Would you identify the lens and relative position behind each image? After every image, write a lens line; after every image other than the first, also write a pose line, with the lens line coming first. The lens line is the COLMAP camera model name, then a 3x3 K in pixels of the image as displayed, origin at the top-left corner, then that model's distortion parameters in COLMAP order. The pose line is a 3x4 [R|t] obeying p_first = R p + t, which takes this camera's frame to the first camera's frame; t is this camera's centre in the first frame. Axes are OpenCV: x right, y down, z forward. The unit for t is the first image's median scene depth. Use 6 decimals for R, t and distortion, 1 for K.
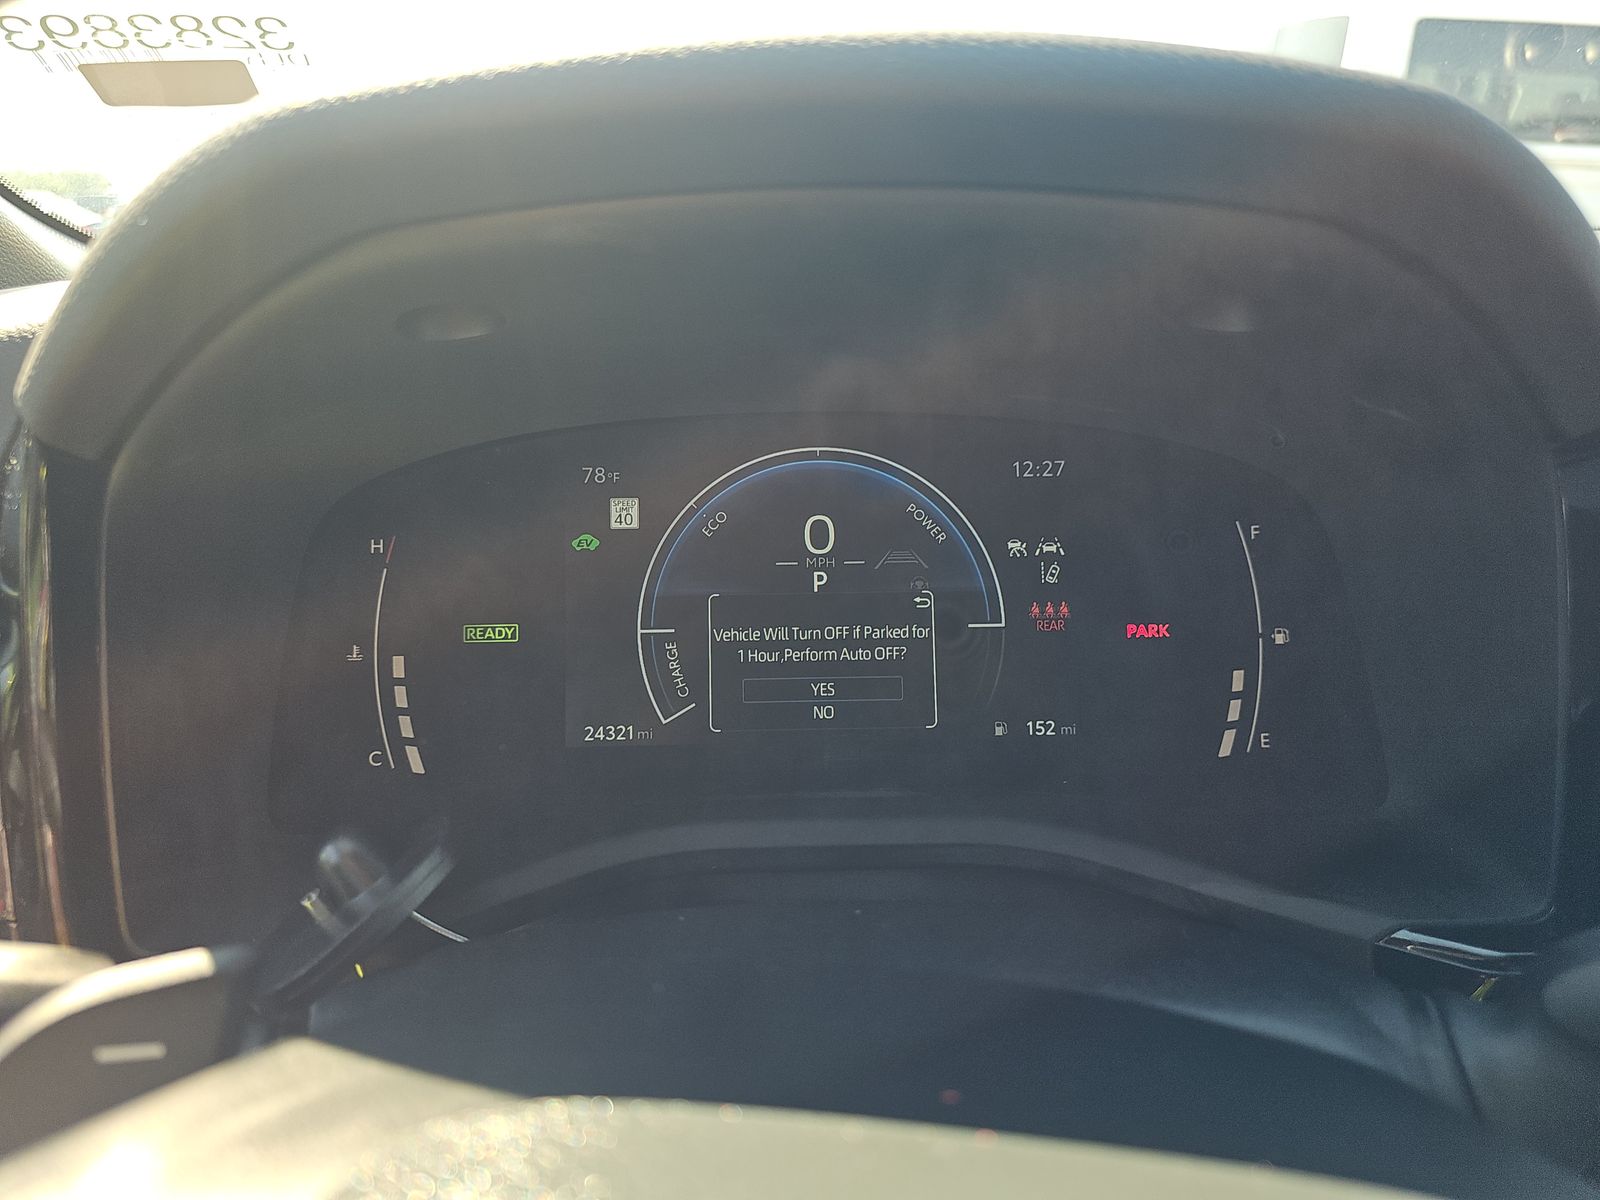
lens RADIAL K [[992.1, 0, 765.5], [0, 992.1, 602.8], [0, 0, 1]] dist [0.023454, -0.024878]
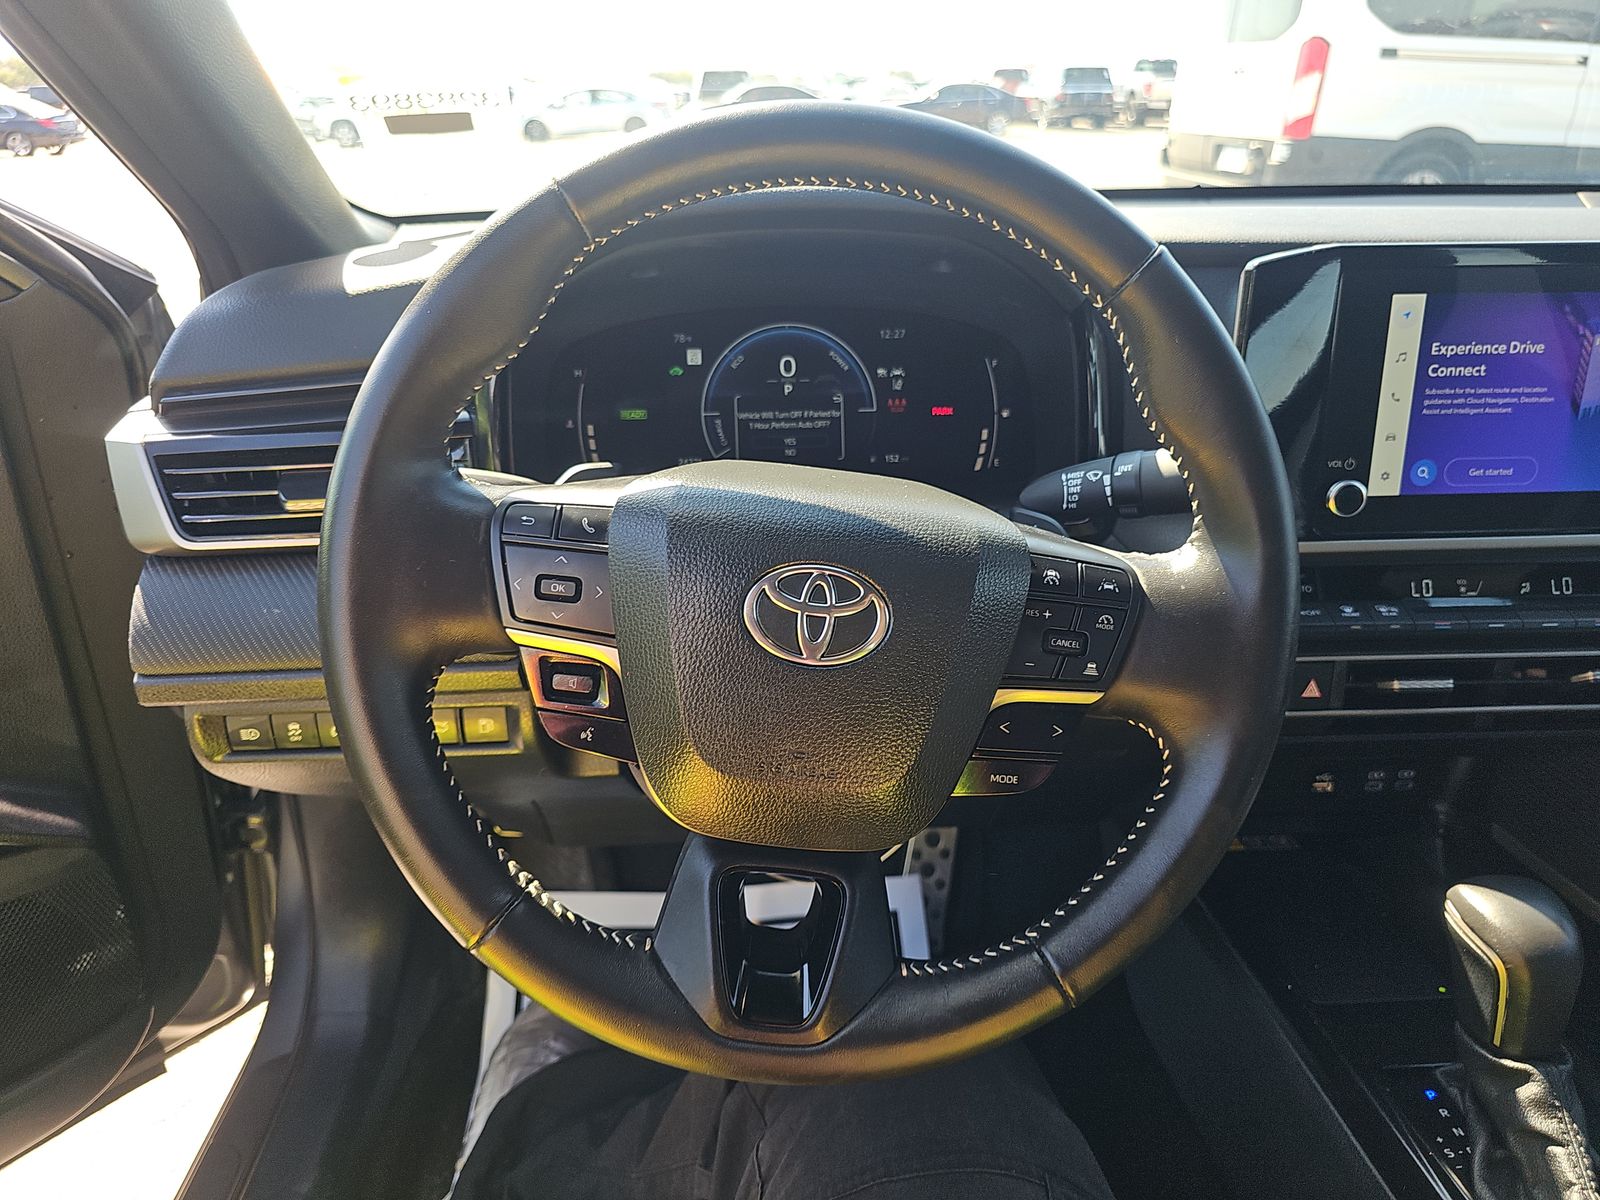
lens RADIAL K [[995.5, 0, 789.6], [0, 995.5, 604.5], [0, 0, 1]] dist [0.006698, -0.018119]
pose [[0.999857, -0.011395, 0.012493, 0.026452], [0.010246, 0.996021, 0.088528, 0.244996], [-0.013452, -0.088387, 0.995995, -1.134591]]
